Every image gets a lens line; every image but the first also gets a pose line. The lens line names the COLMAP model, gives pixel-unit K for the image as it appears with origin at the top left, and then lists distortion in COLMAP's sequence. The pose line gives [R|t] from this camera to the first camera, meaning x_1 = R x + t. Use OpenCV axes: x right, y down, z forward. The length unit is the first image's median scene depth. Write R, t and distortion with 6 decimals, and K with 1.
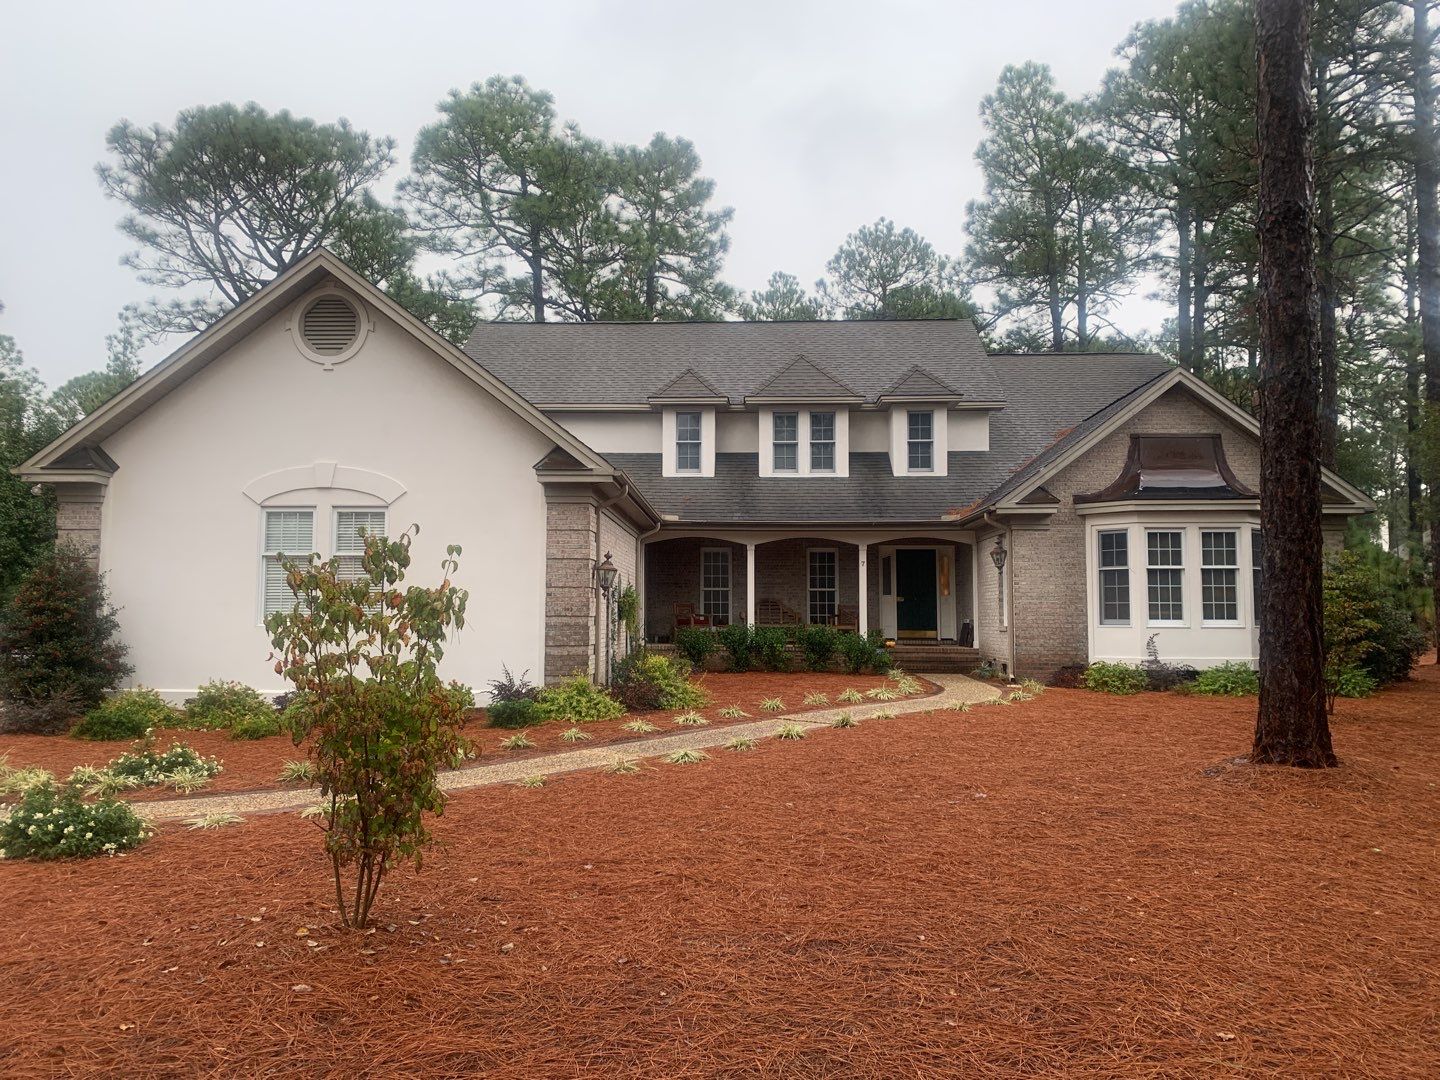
lens RADIAL K [[1099.9, 0, 692.7], [0, 1099.9, 543.6], [0, 0, 1]] dist [0.034529, -0.030049]
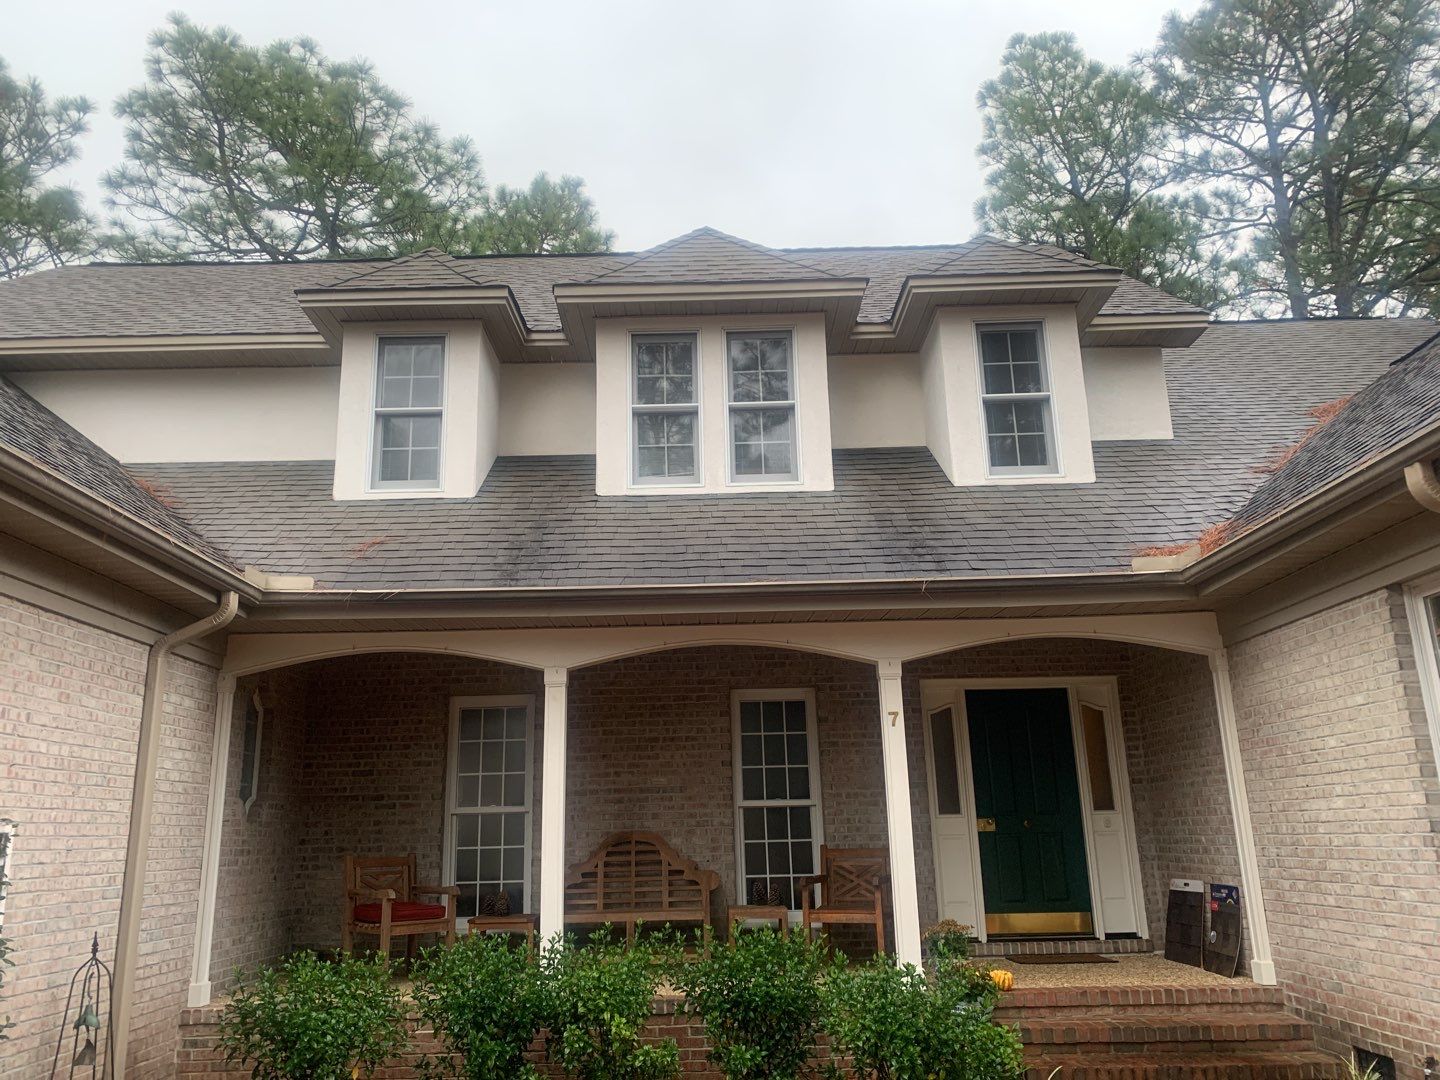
lens RADIAL K [[1099.9, 0, 703.3], [0, 1099.9, 529.7], [0, 0, 1]] dist [0.034529, -0.030049]
pose [[0.998732, -0.013185, 0.048590, 0.078397], [0.022846, 0.978704, -0.204001, 0.027412], [-0.044865, 0.204853, 0.977764, 0.634689]]
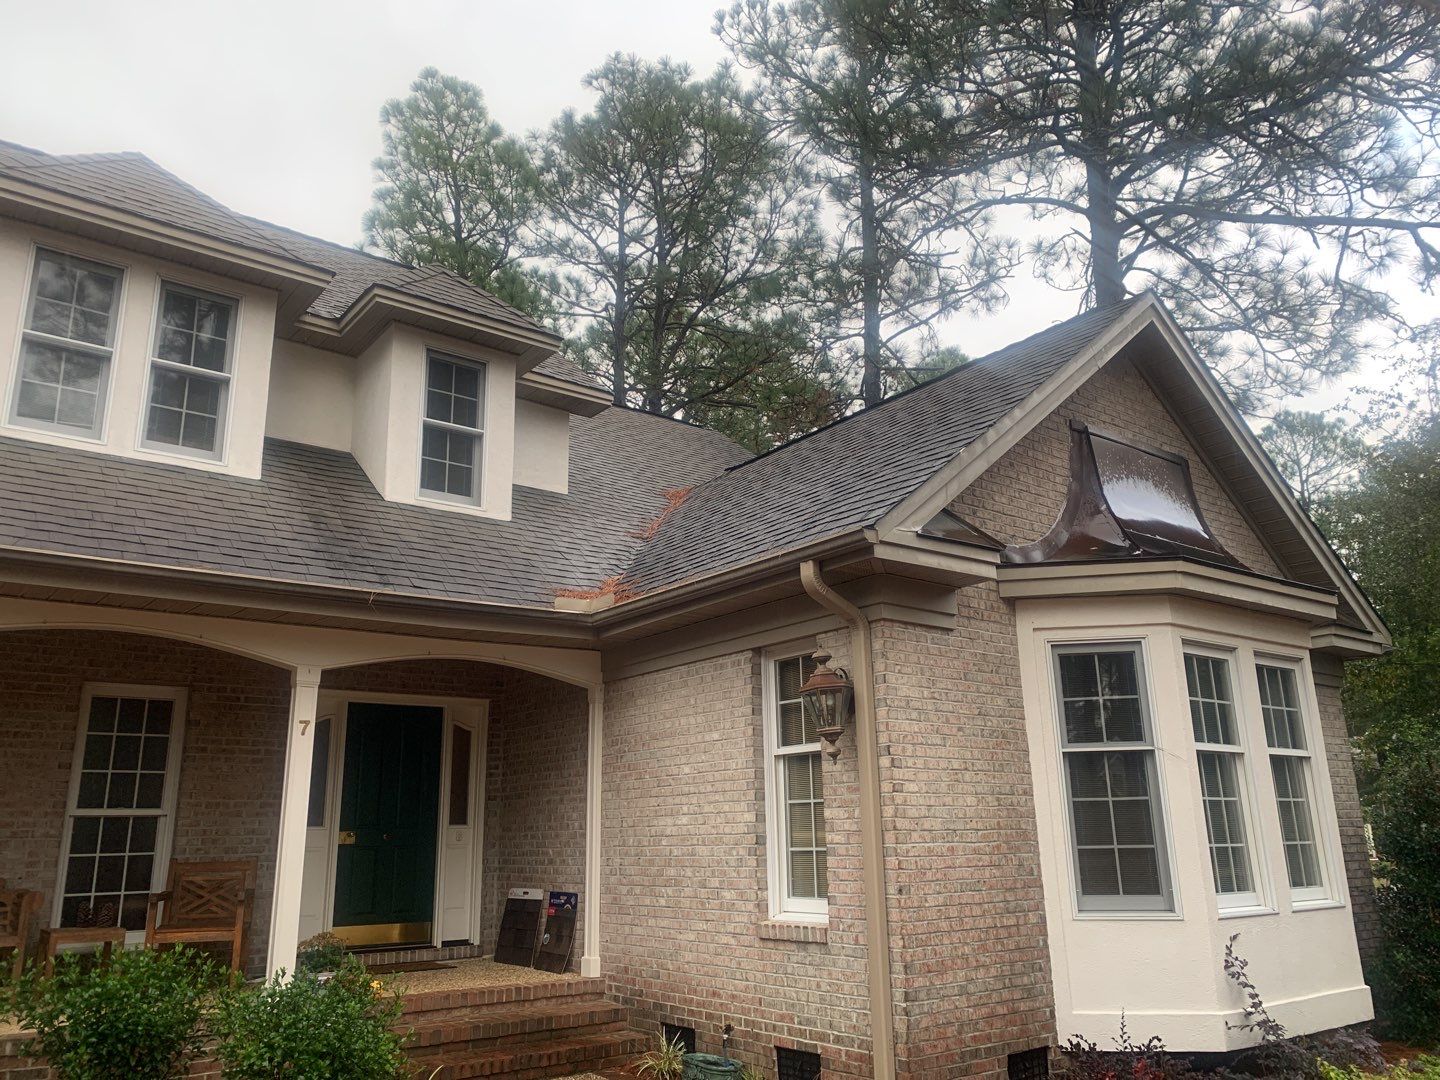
lens RADIAL K [[1099.9, 0, 696.8], [0, 1099.9, 533.5], [0, 0, 1]] dist [0.034529, -0.030049]
pose [[0.771663, 0.155658, 0.616690, 0.034091], [-0.024382, 0.976117, -0.215872, 0.028382], [-0.635564, 0.151545, 0.757028, 0.642455]]
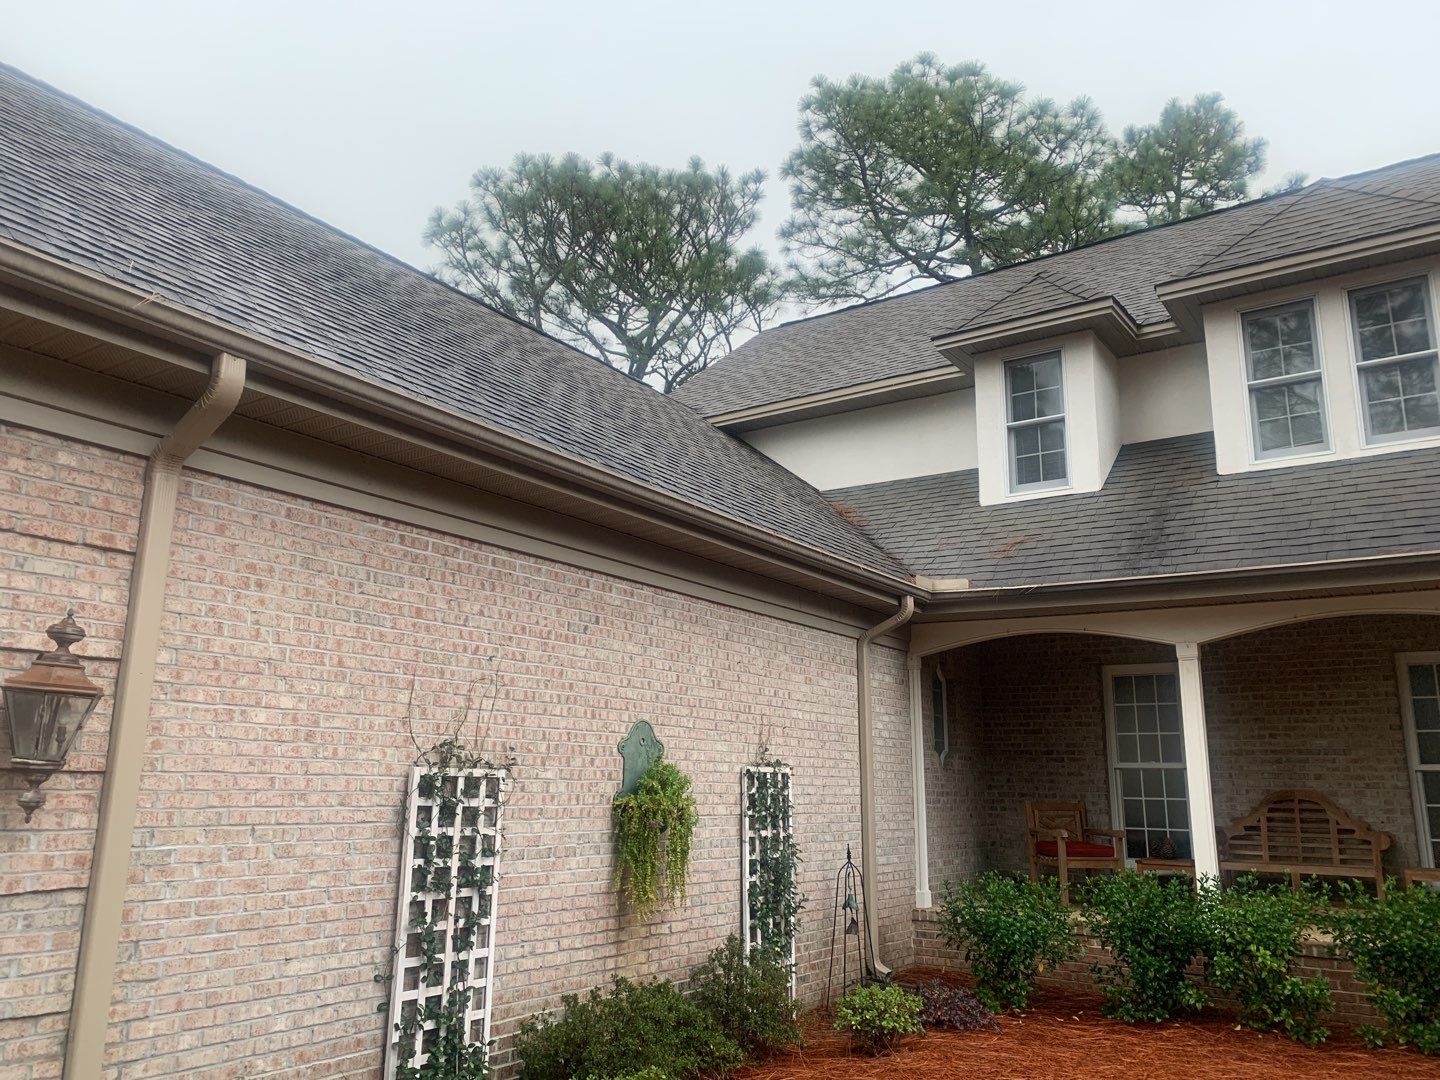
lens RADIAL K [[1099.9, 0, 707.3], [0, 1099.9, 536.6], [0, 0, 1]] dist [0.034529, -0.030049]
pose [[0.849129, -0.107510, -0.517129, 0.107480], [0.022899, 0.985638, -0.167312, 0.022998], [0.527689, 0.130228, 0.839395, 0.571324]]
